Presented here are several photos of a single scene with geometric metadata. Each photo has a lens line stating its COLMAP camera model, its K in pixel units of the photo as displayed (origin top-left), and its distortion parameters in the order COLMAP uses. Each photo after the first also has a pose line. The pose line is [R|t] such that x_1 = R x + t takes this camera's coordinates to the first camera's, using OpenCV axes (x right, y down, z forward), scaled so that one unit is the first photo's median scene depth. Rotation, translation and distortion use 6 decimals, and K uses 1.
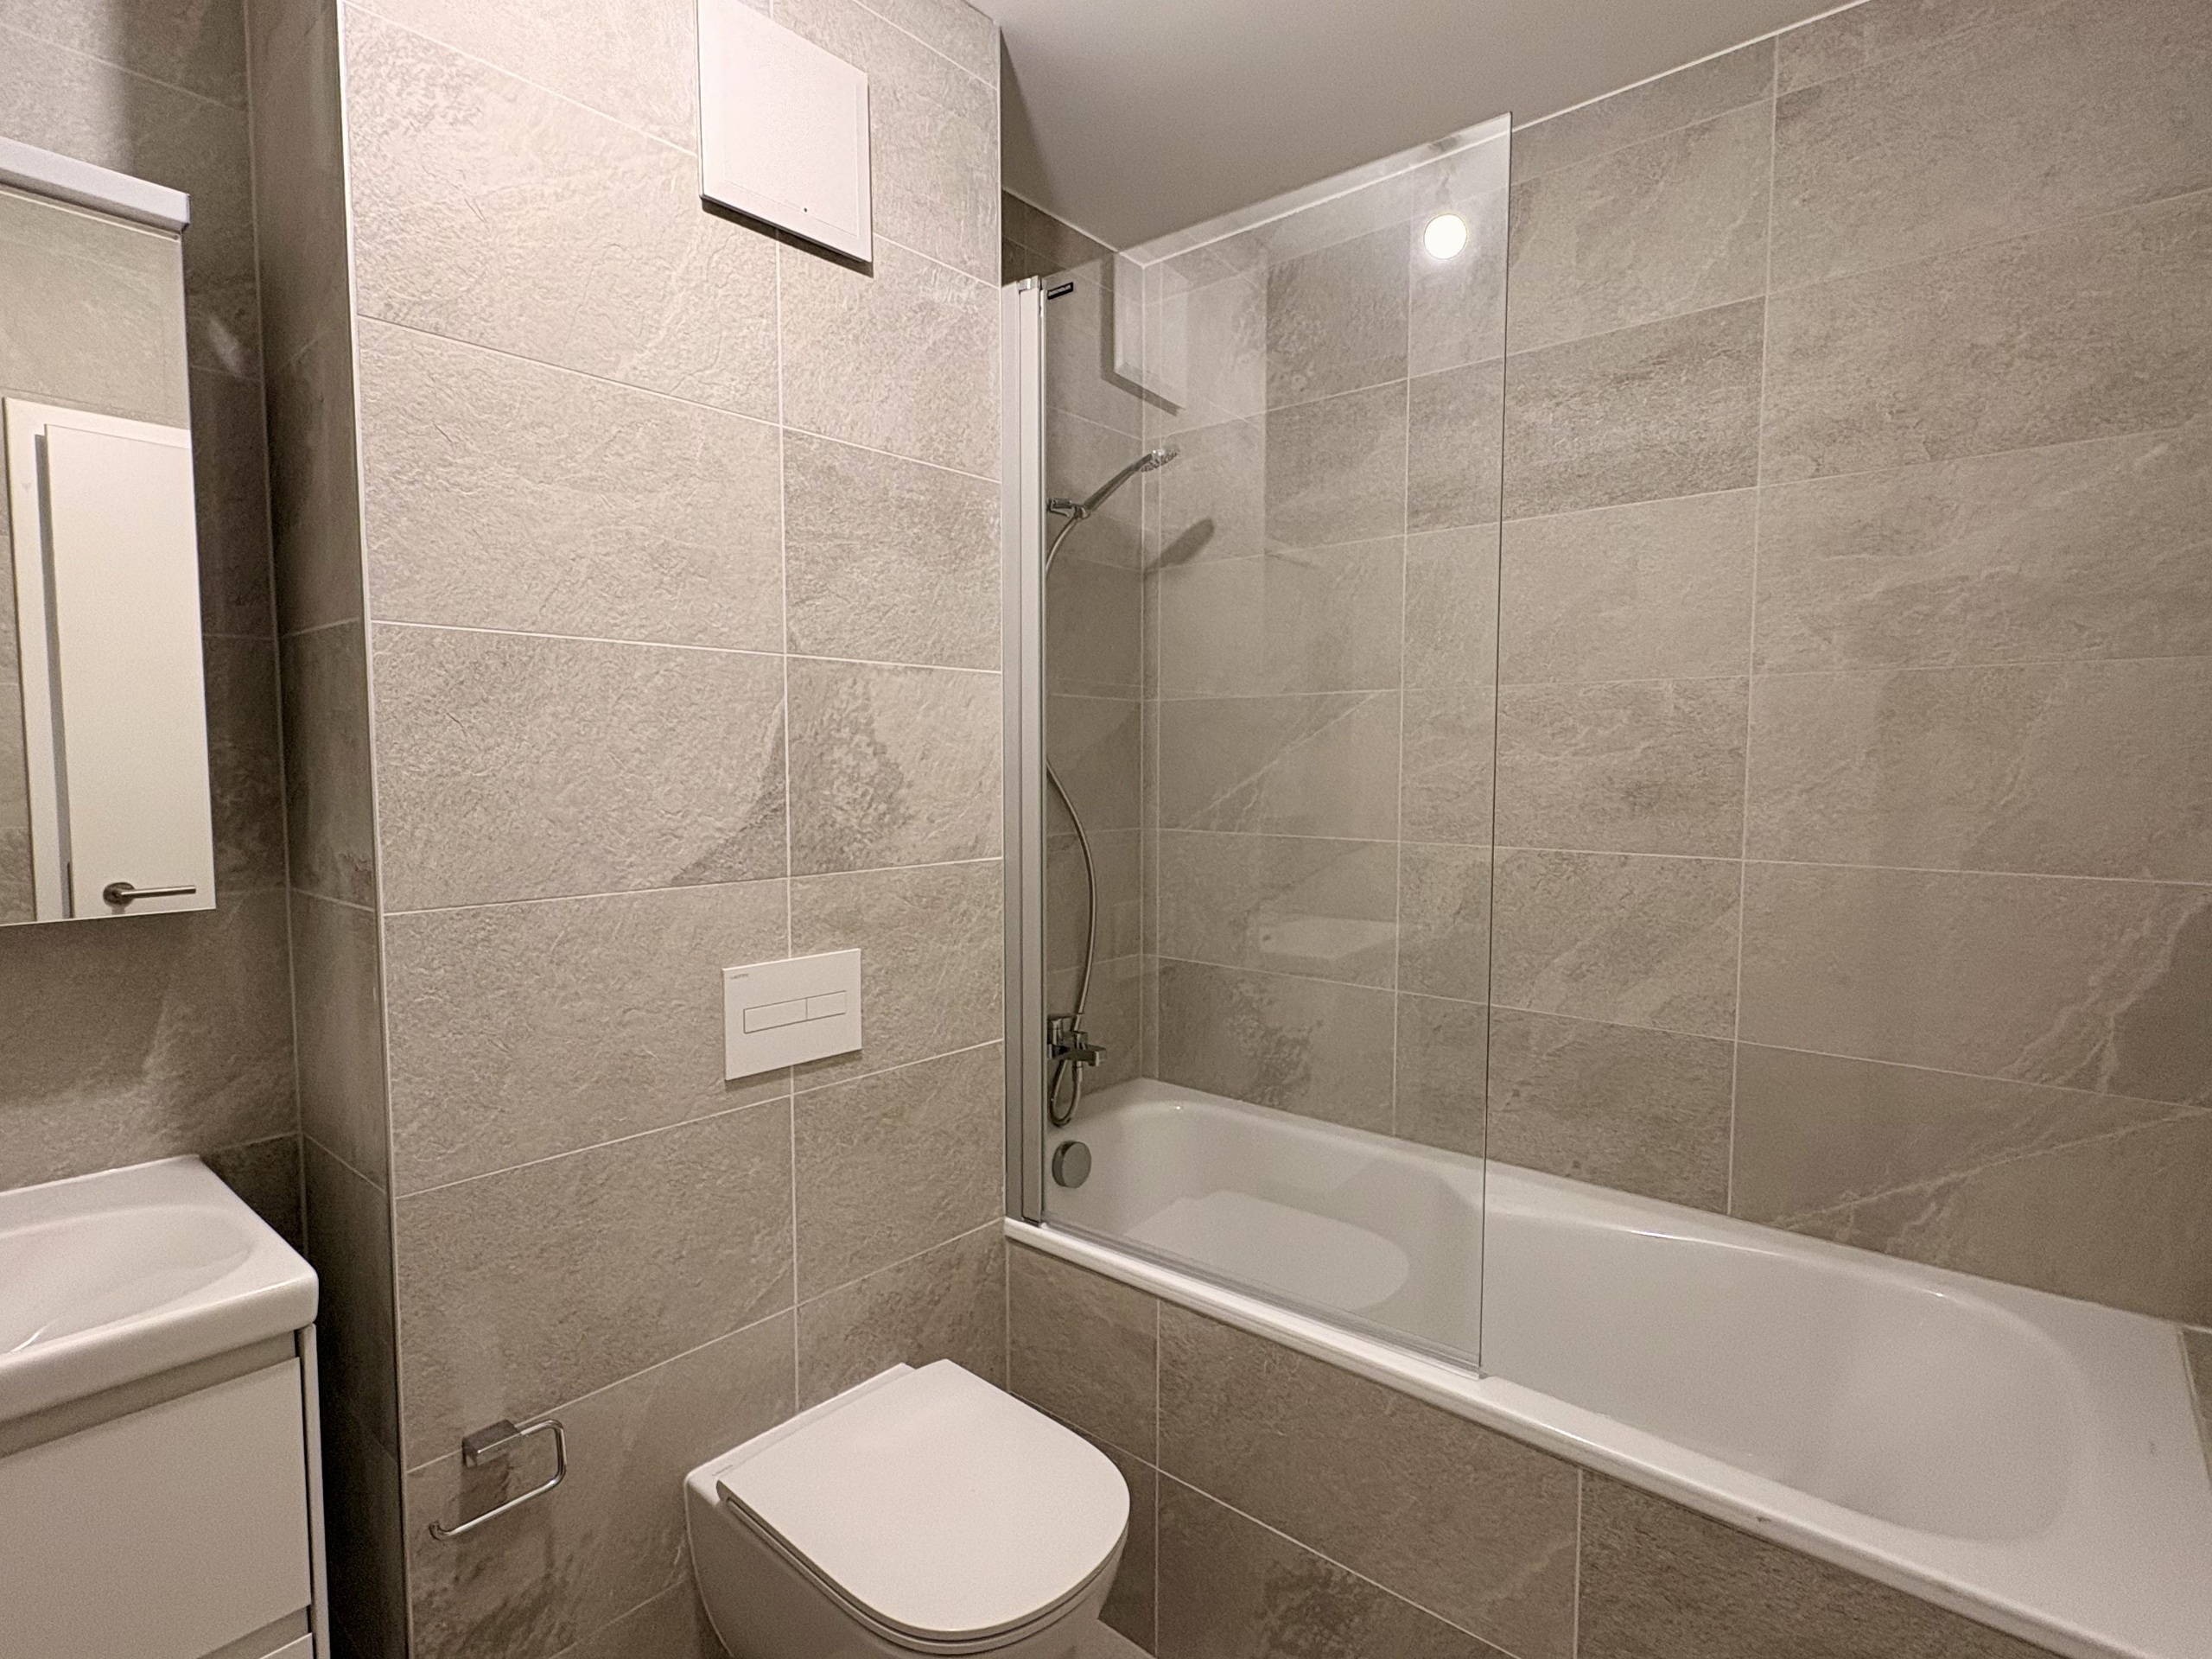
lens RADIAL K [[1096.8, 0, 1106.0], [0, 1096.8, 829.5], [0, 0, 1]] dist [0.001777, 0.000647]
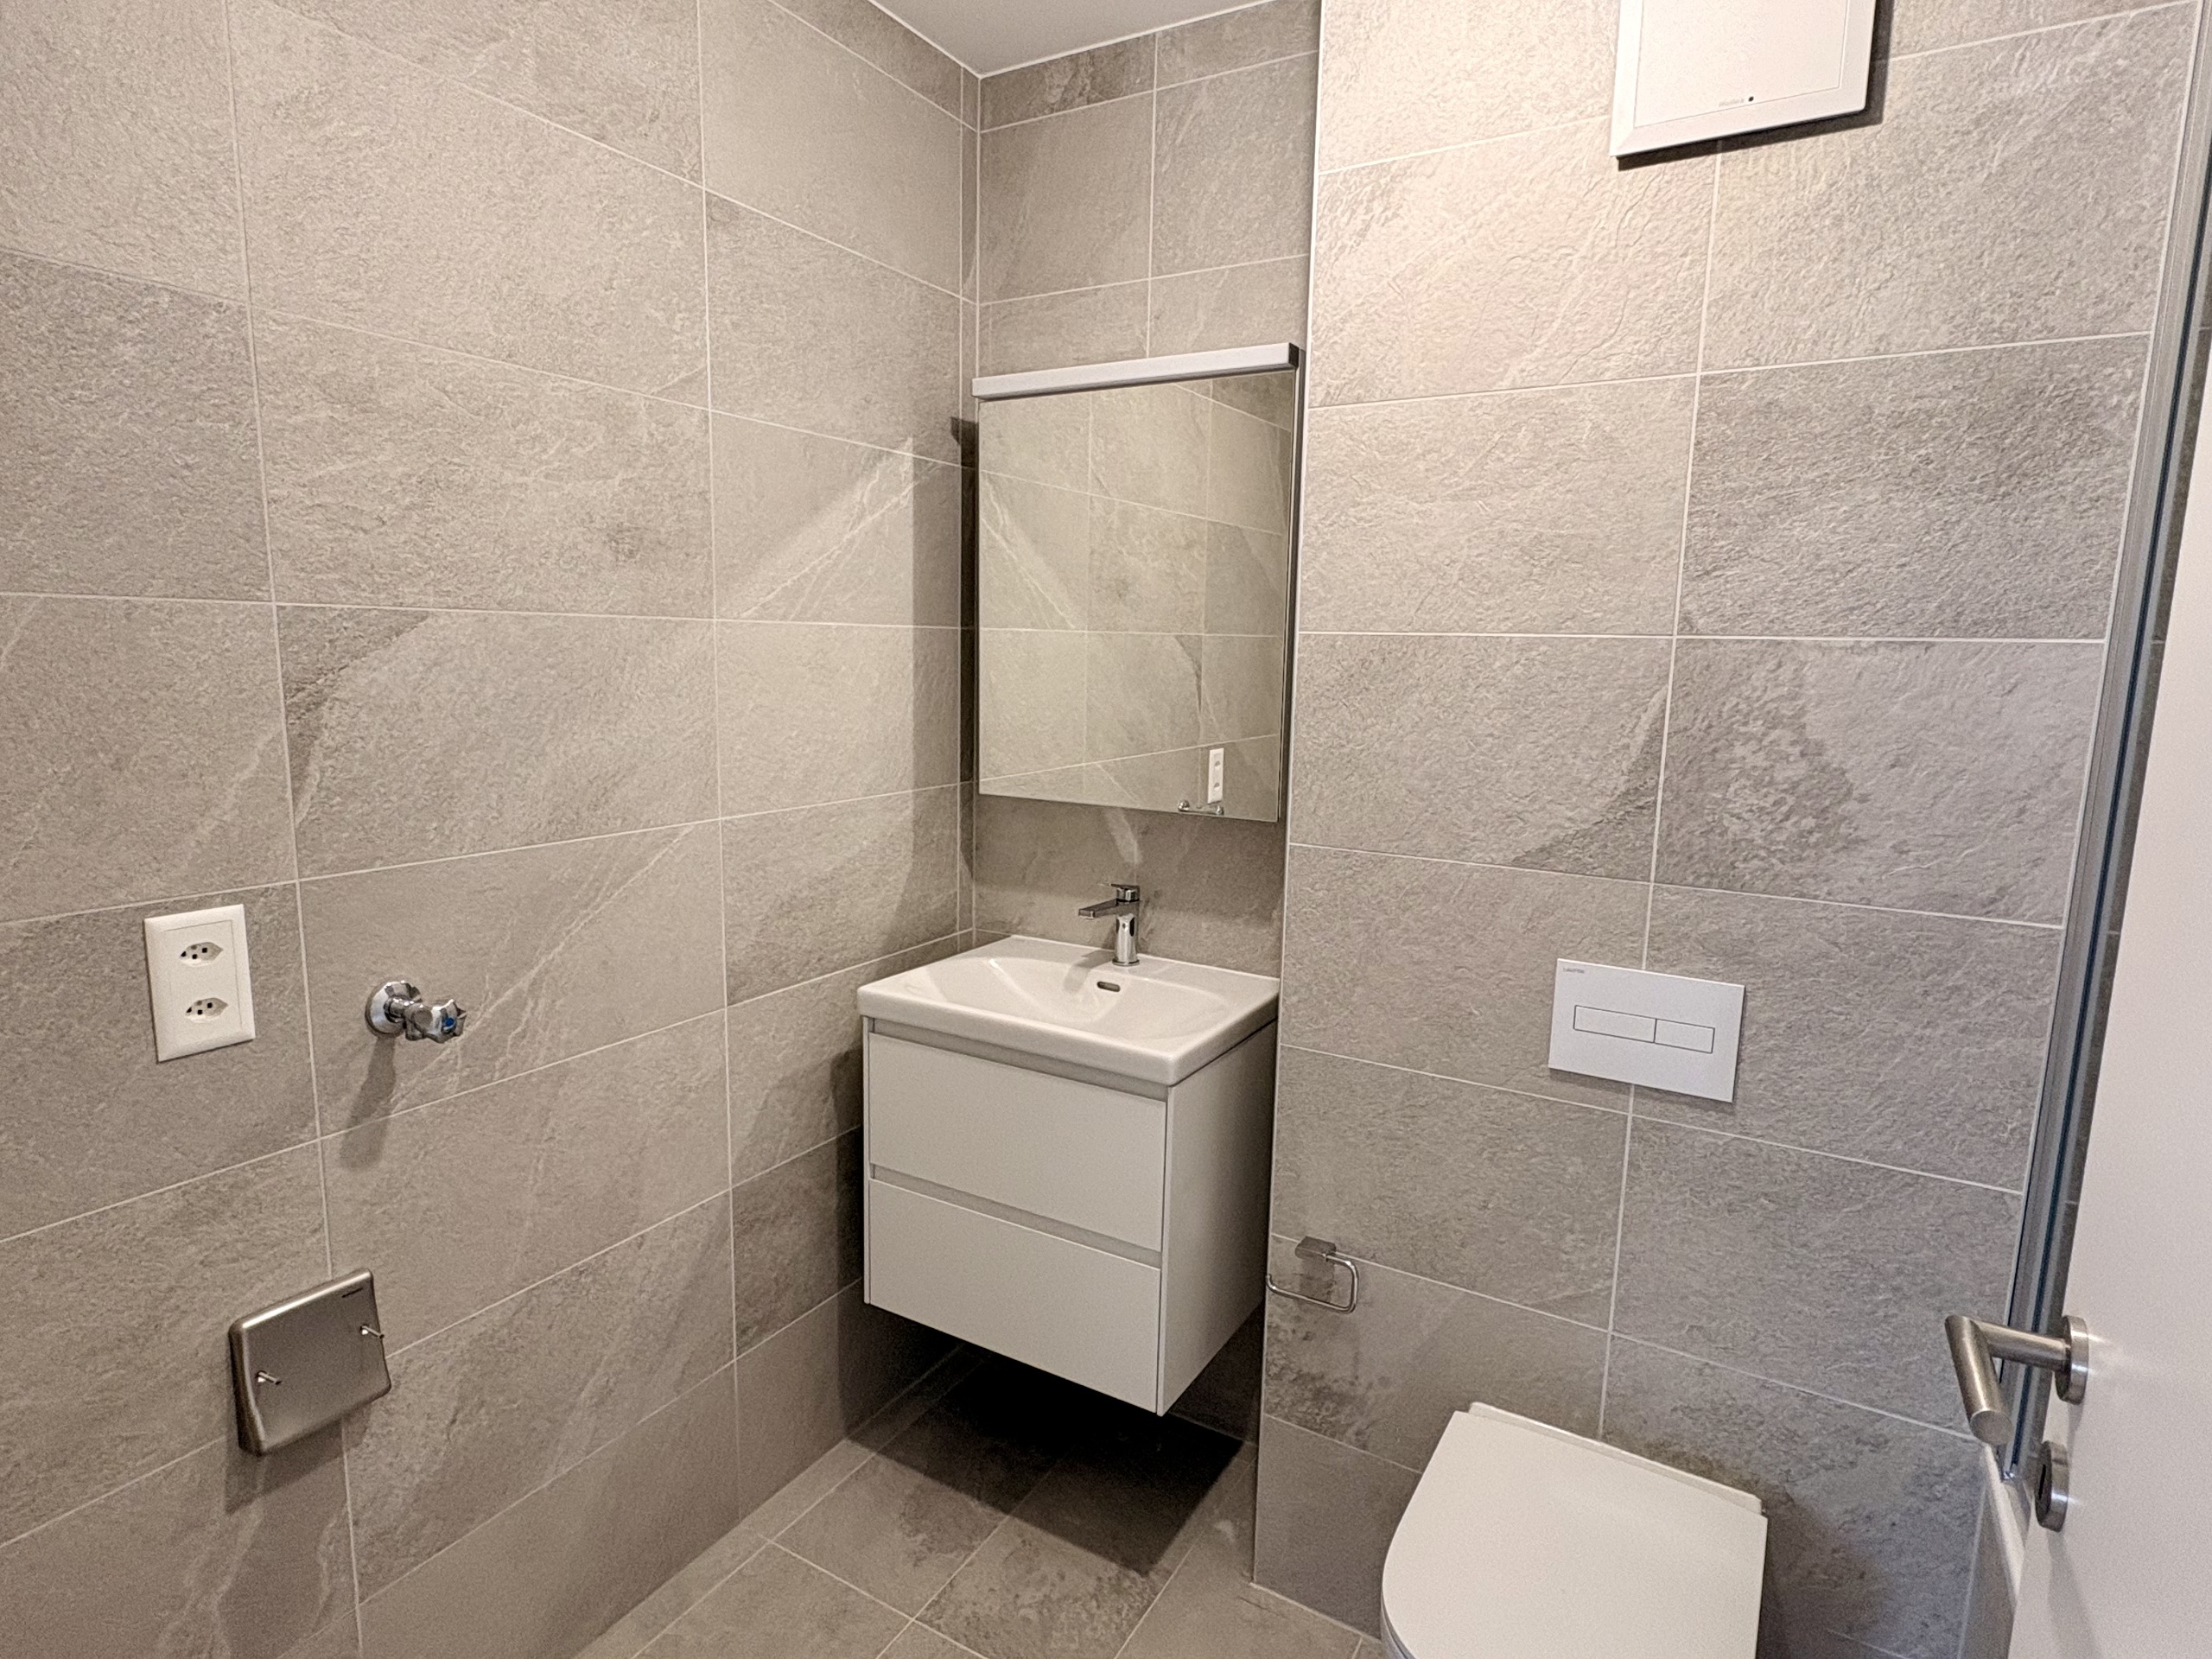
lens RADIAL K [[1206.1, 0, 1114.9], [0, 1206.1, 821.9], [0, 0, 1]] dist [0.000978, 0.001992]
pose [[0.175341, 0.149126, -0.973148, 0.603245], [-0.081820, 0.987249, 0.136545, -0.107341], [0.981102, 0.055681, 0.185307, 0.380297]]
